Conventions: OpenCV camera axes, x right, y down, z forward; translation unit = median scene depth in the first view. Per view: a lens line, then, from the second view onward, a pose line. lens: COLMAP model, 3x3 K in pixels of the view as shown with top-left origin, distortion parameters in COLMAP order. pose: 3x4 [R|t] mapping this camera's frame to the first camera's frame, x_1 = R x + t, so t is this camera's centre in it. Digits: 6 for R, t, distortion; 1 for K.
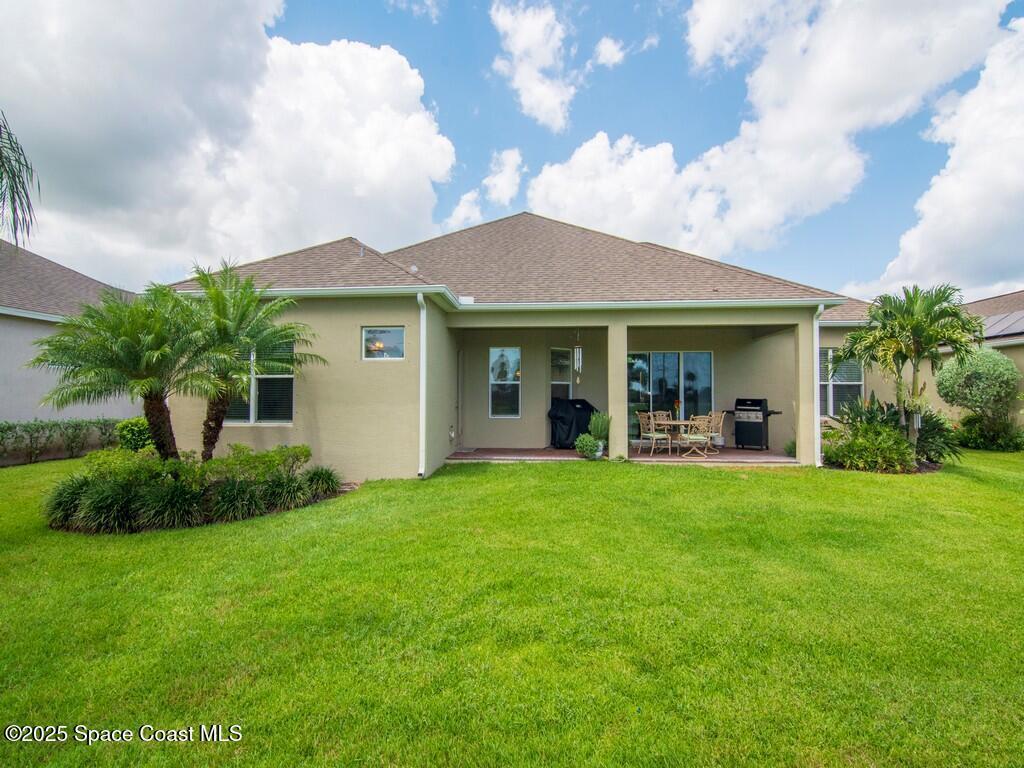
lens RADIAL K [[509.5, 0, 512.0], [0, 509.5, 384.0], [0, 0, 1]] dist [-0.021809, -0.001131]
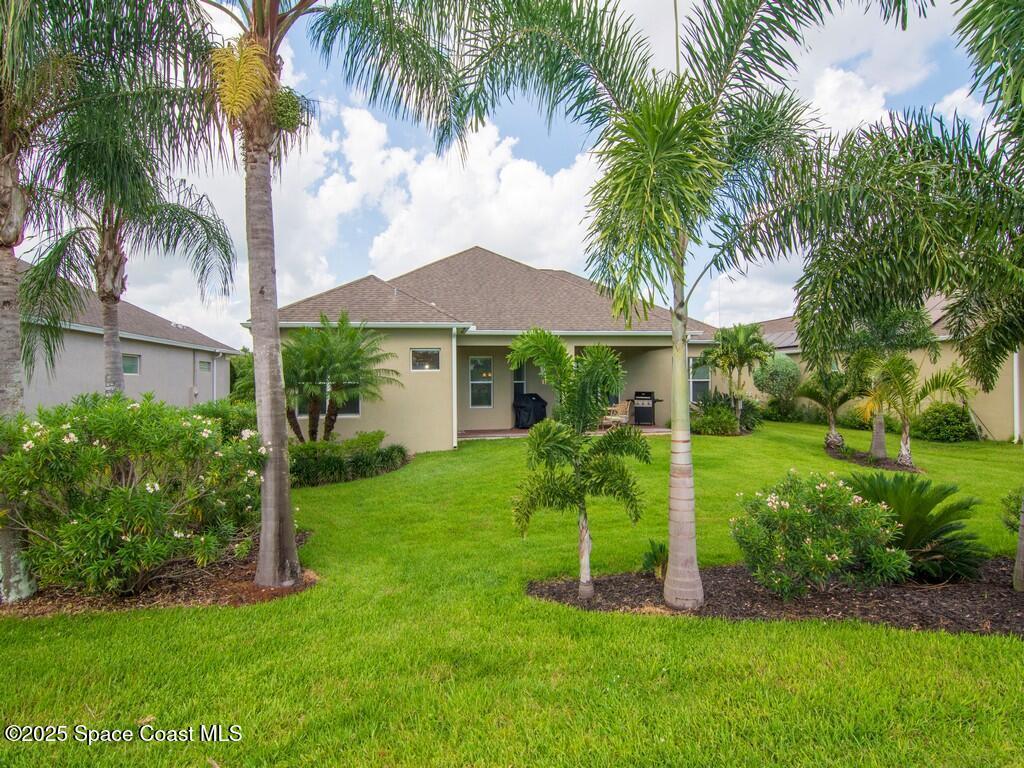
lens RADIAL K [[509.5, 0, 512.0], [0, 509.5, 384.0], [0, 0, 1]] dist [-0.021809, -0.001131]
pose [[0.969589, -0.011643, 0.244461, -0.319345], [0.005046, 0.999606, 0.027594, -0.042476], [-0.244686, -0.025522, 0.969266, -0.421253]]
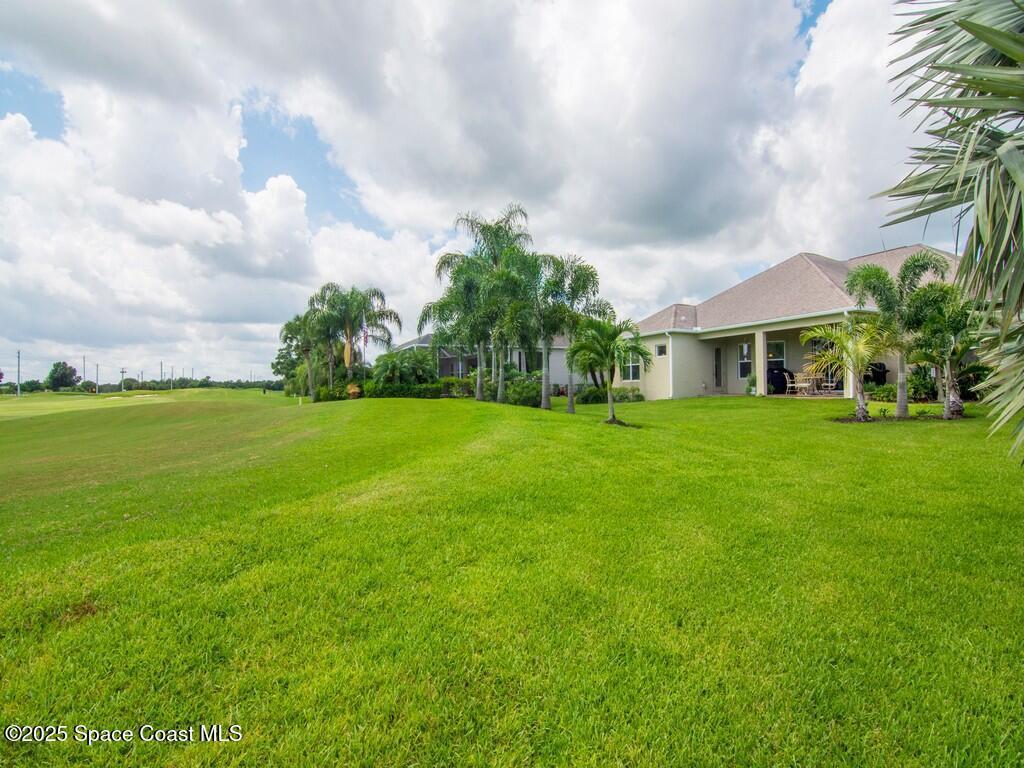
lens RADIAL K [[510.5, 0, 513.4], [0, 510.5, 366.6], [0, 0, 1]] dist [0.001172, 0.000019]
pose [[0.475953, -0.041164, -0.878507, 1.545696], [0.038634, 0.998918, -0.025875, 0.041192], [0.878622, -0.021625, 0.477028, -0.880503]]
